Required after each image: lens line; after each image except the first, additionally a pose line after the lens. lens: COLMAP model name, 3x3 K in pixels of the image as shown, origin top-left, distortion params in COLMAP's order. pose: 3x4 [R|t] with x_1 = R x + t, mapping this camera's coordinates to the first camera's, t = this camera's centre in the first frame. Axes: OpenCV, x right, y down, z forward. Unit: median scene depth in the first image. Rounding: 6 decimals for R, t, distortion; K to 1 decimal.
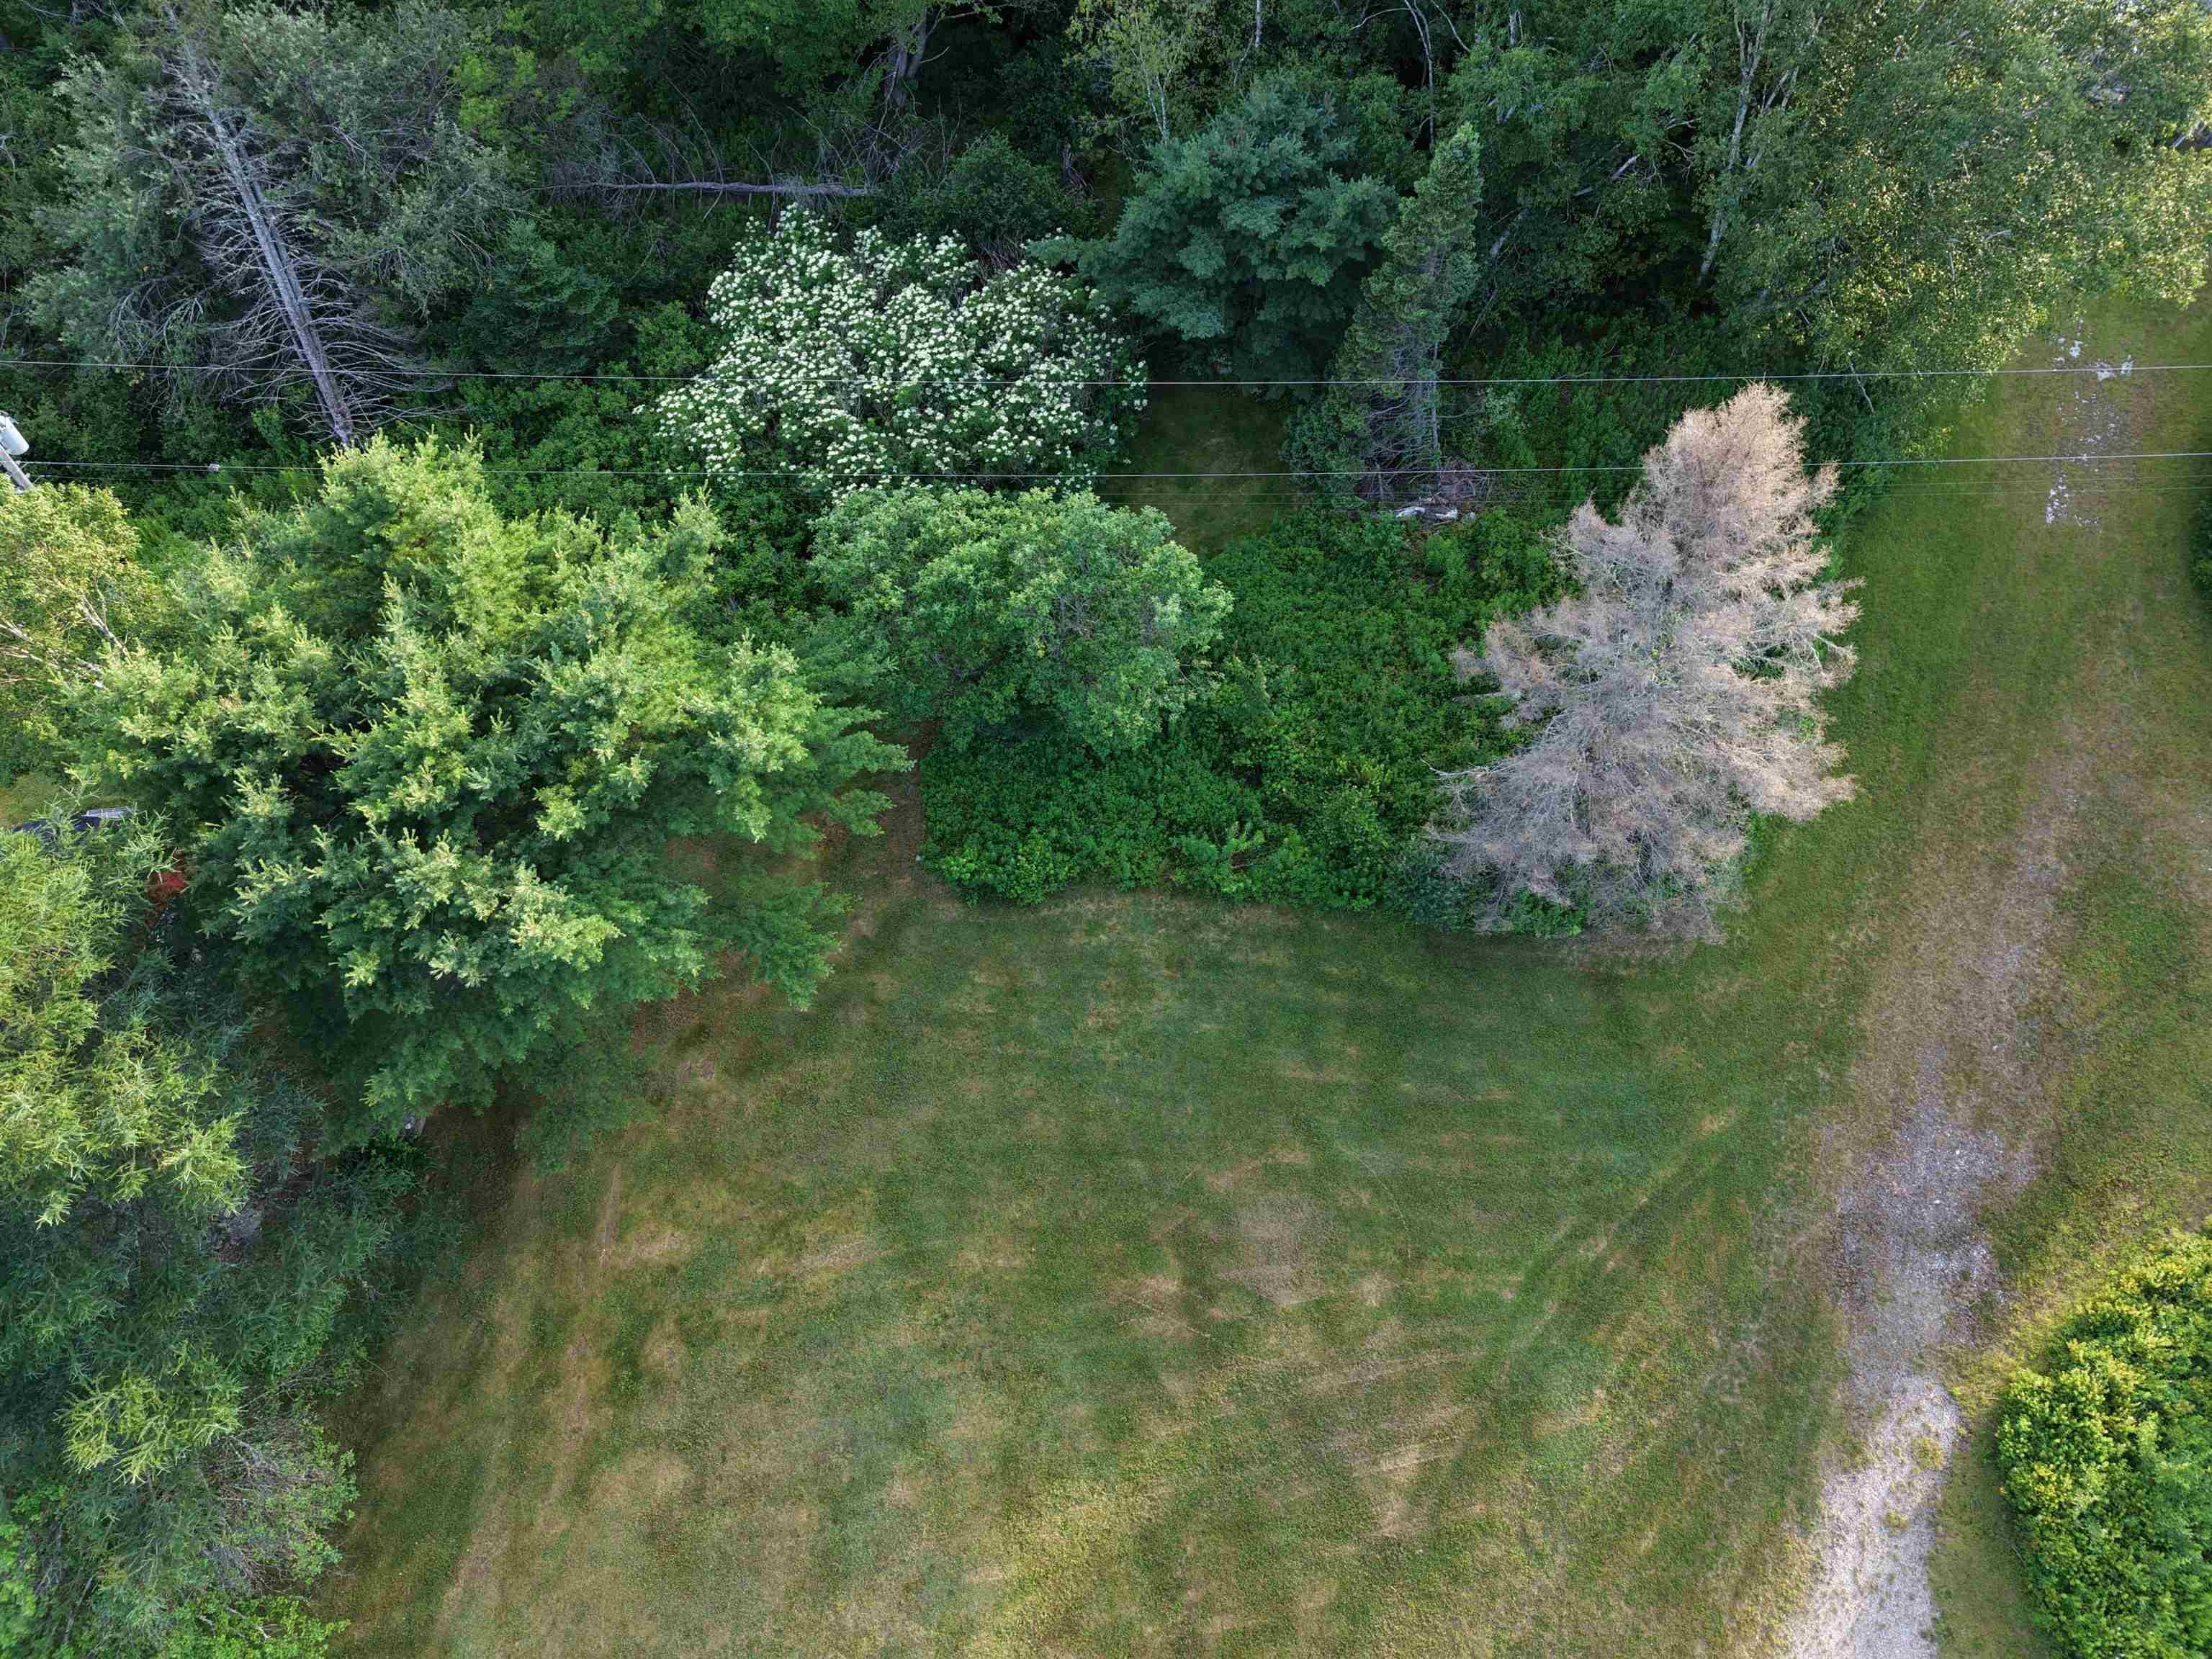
lens RADIAL K [[1485.3, 0, 1108.2], [0, 1485.3, 827.8], [0, 0, 1]] dist [0.018310, -0.015815]
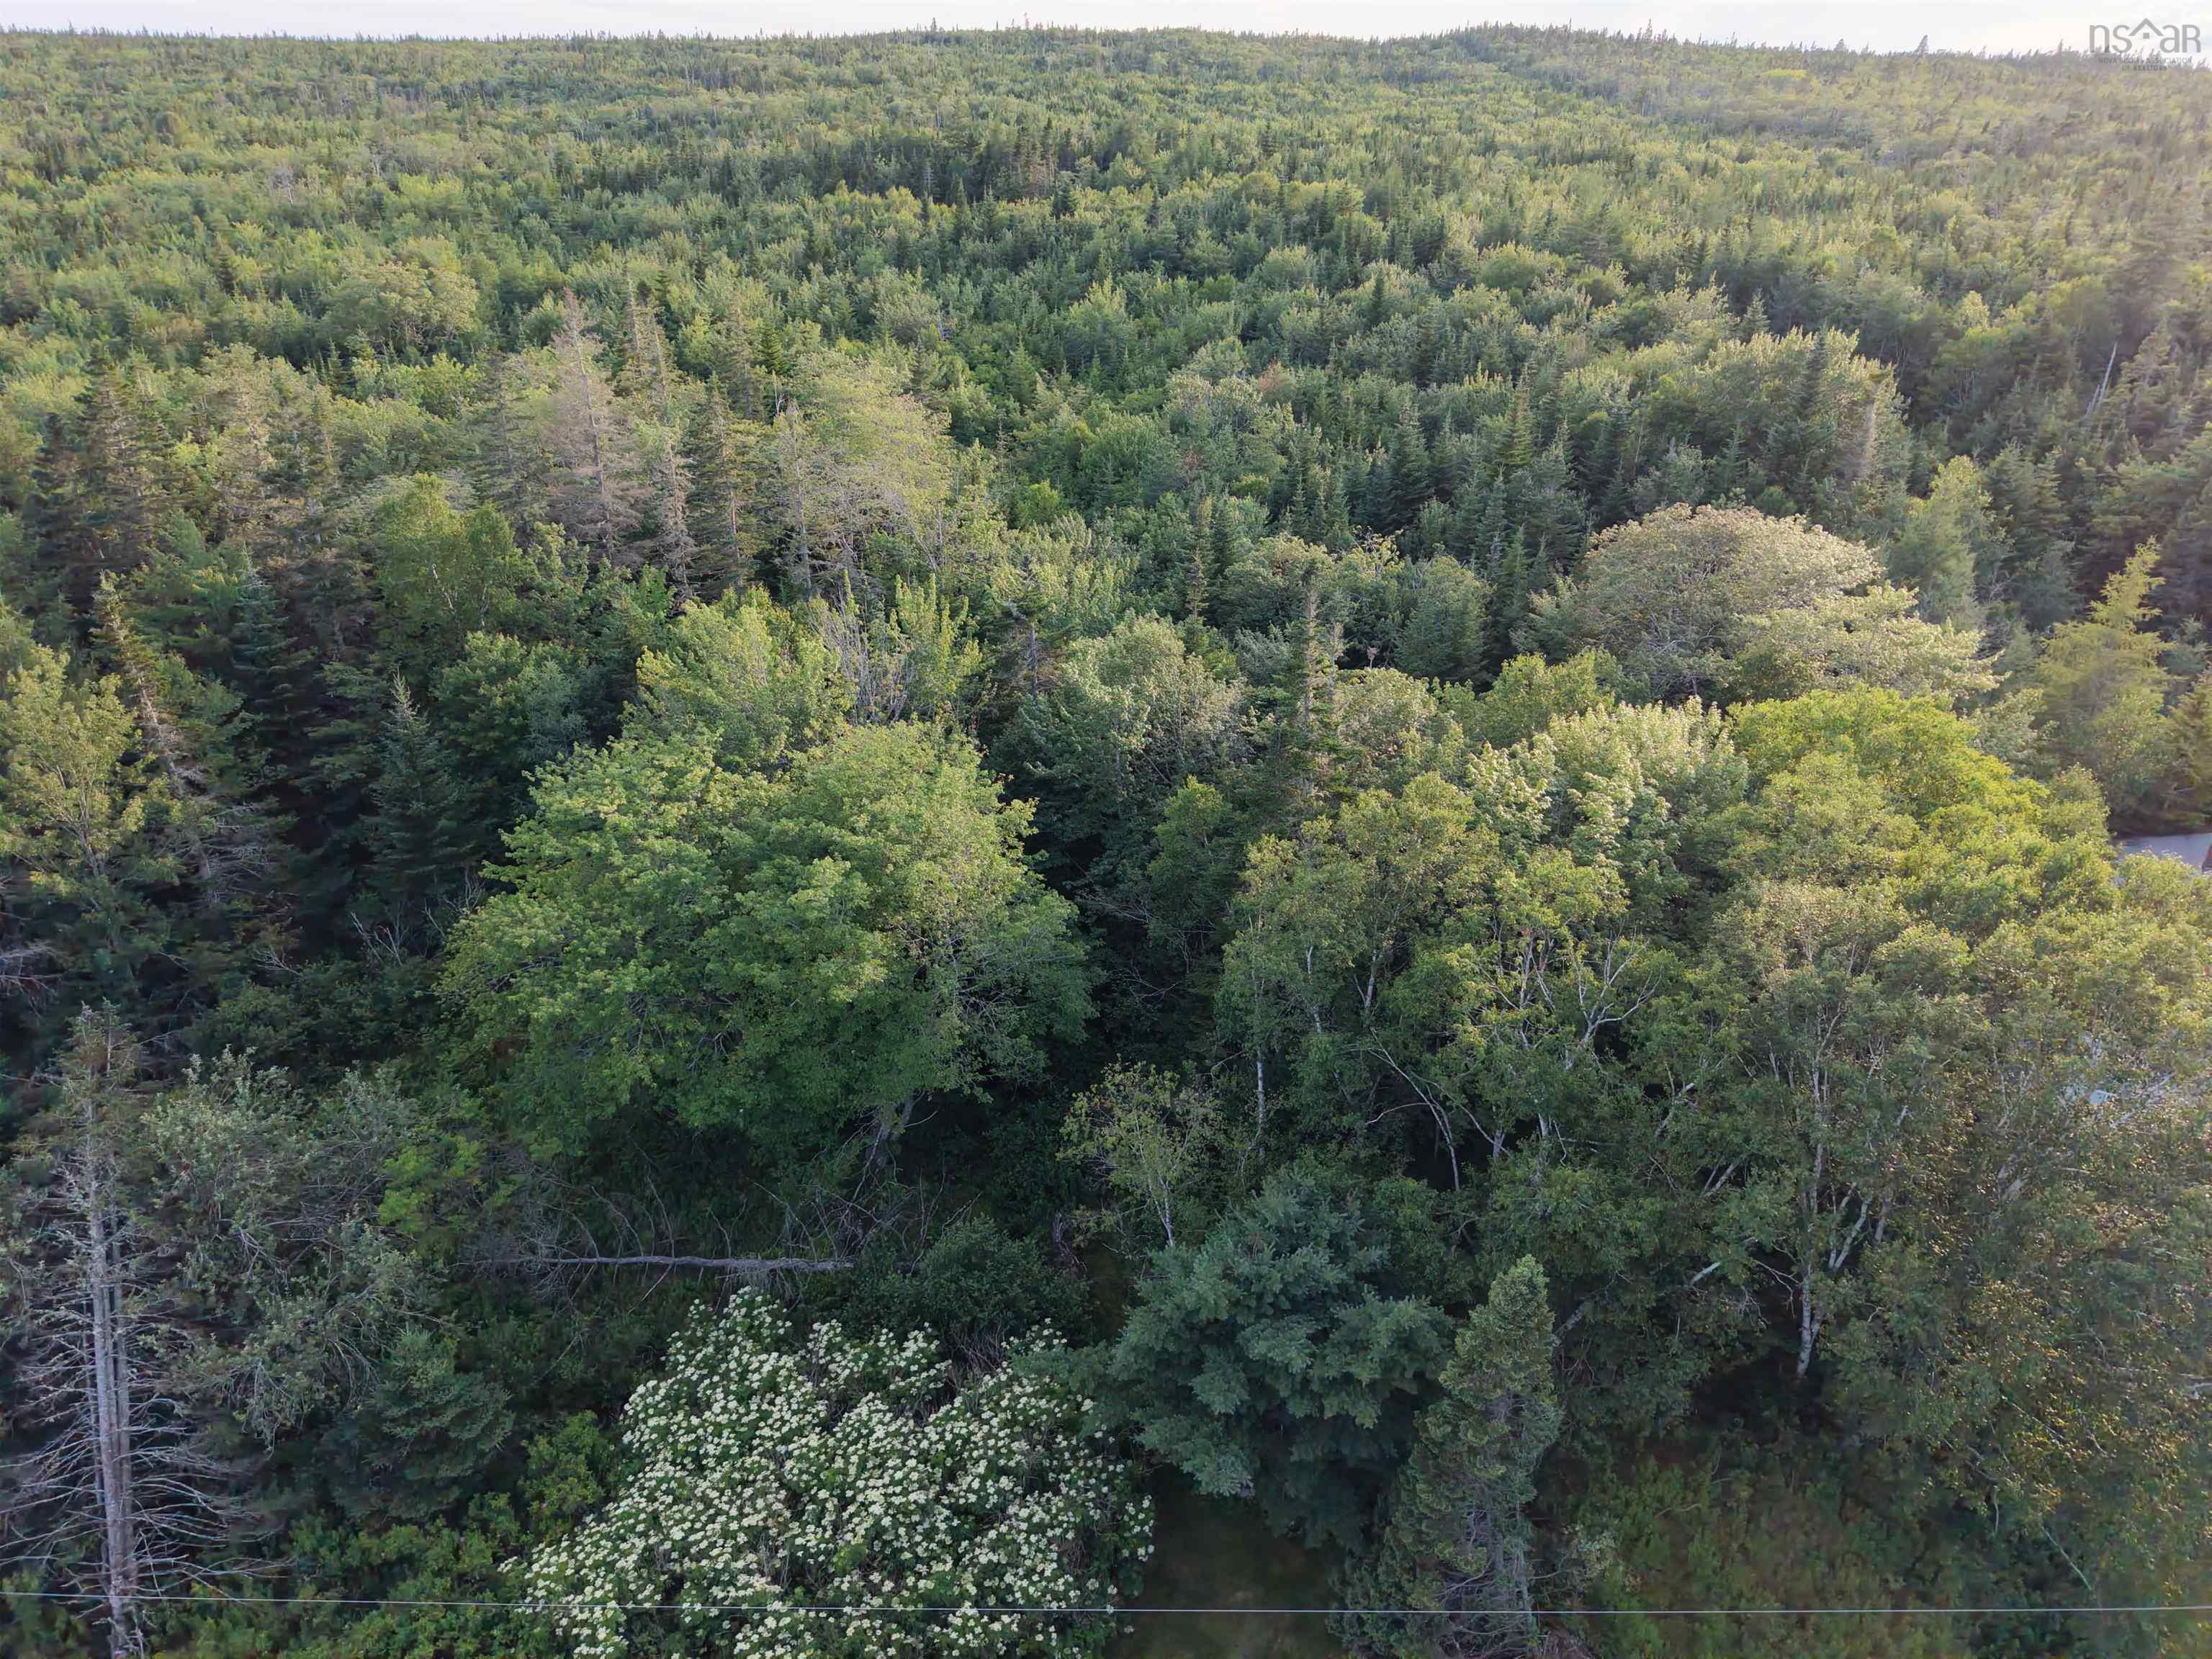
lens RADIAL K [[1485.3, 0, 1106.7], [0, 1485.3, 824.5], [0, 0, 1]] dist [0.018310, -0.015815]
pose [[0.999961, 0.002393, 0.008507, -0.007281], [0.002900, 0.820475, -0.571674, -0.162423], [-0.008348, 0.571677, 0.820436, 0.138925]]
